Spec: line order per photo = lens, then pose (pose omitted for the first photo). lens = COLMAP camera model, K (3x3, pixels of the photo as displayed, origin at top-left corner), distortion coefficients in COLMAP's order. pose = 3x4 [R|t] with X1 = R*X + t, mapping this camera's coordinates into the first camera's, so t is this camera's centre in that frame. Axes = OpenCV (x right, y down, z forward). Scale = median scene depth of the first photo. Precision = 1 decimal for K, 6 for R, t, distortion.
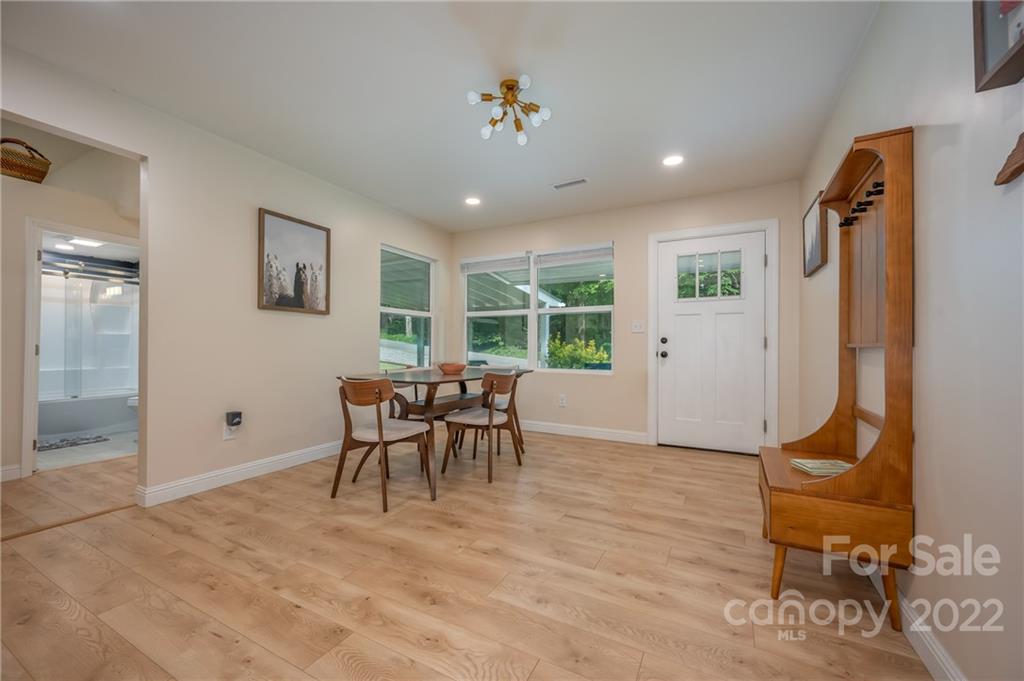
lens RADIAL K [[400.3, 0, 512.7], [0, 400.3, 343.4], [0, 0, 1]] dist [0.002470, 0.000152]
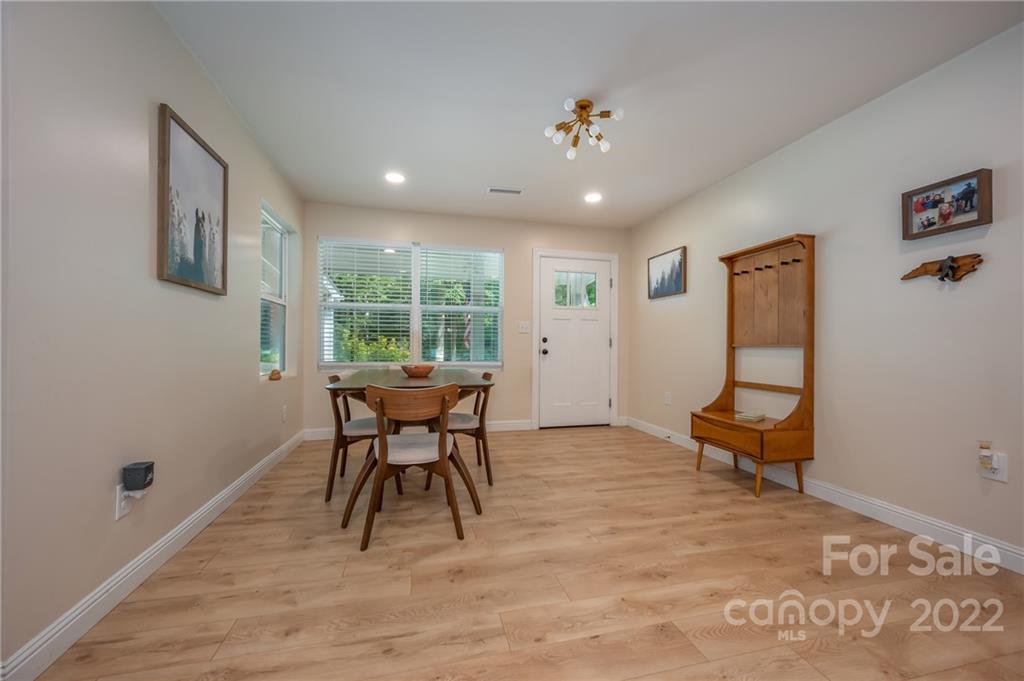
lens RADIAL K [[401.8, 0, 511.9], [0, 401.8, 343.9], [0, 0, 1]] dist [0.001964, -0.000343]
pose [[0.742971, 0.003274, 0.669315, -0.767329], [-0.007886, 0.999961, 0.003862, 0.000472], [-0.669277, -0.008147, 0.742968, 0.278511]]
